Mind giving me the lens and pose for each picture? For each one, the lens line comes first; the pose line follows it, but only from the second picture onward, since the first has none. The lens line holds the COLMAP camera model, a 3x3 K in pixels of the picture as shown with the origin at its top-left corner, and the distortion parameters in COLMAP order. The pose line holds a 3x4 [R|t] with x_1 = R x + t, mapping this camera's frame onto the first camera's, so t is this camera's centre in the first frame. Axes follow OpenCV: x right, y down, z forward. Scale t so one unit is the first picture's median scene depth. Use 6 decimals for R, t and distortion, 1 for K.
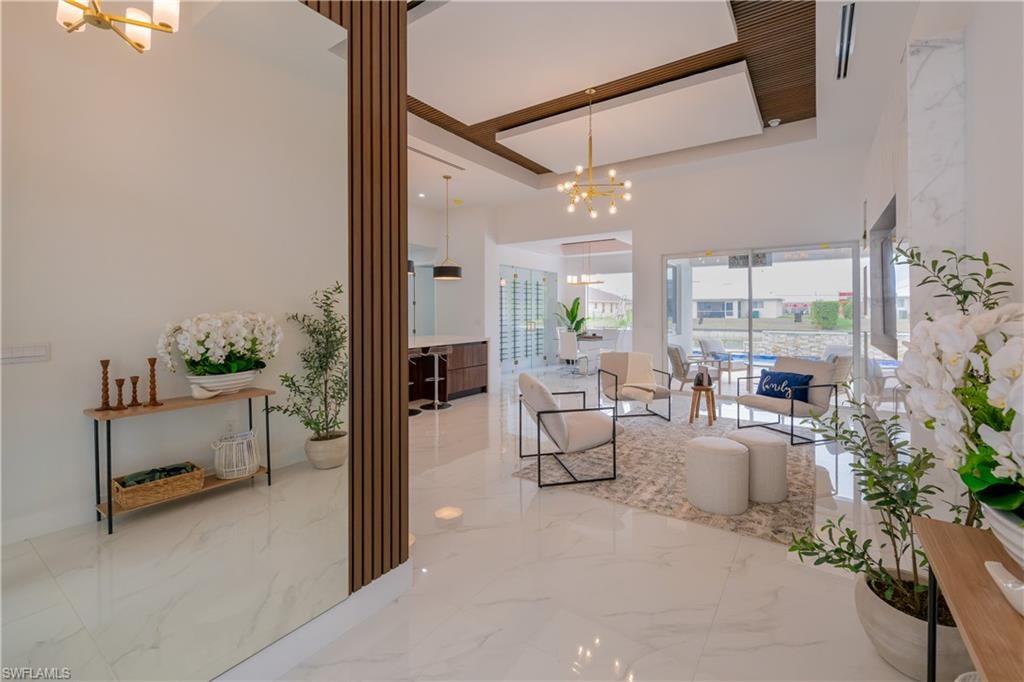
lens RADIAL K [[434.3, 0, 557.5], [0, 434.3, 309.8], [0, 0, 1]] dist [-0.000051, -0.000067]
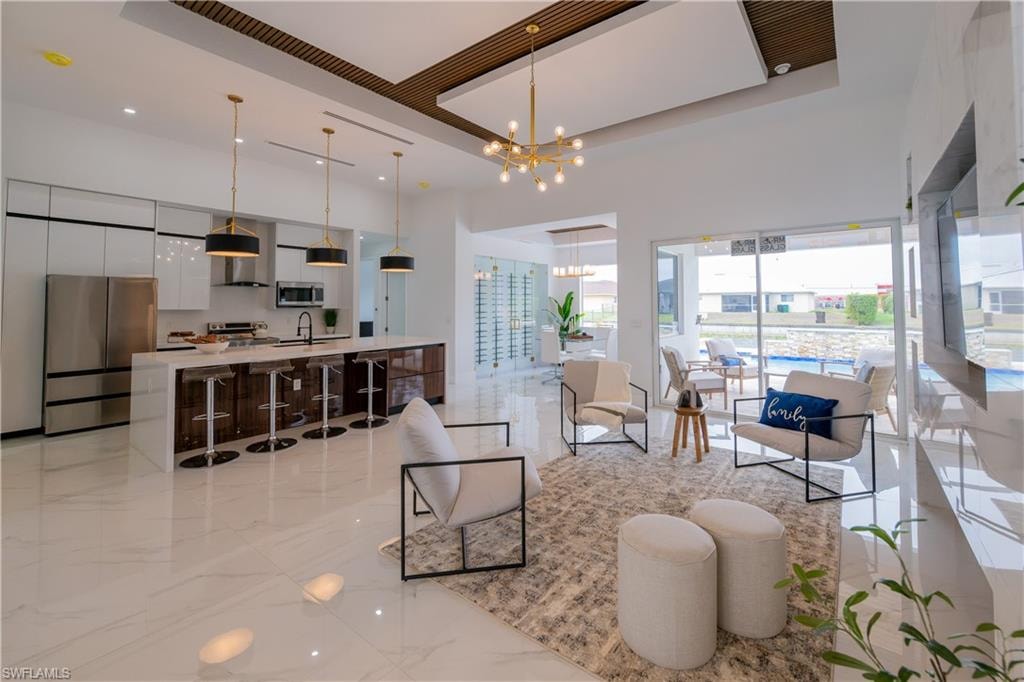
lens RADIAL K [[435.0, 0, 549.4], [0, 435.0, 291.0], [0, 0, 1]] dist [0.001032, 0.000152]
pose [[0.997471, -0.002617, -0.071030, 0.134457], [0.000573, 0.999585, -0.028789, -0.008228], [0.071076, 0.028675, 0.997059, 0.198979]]
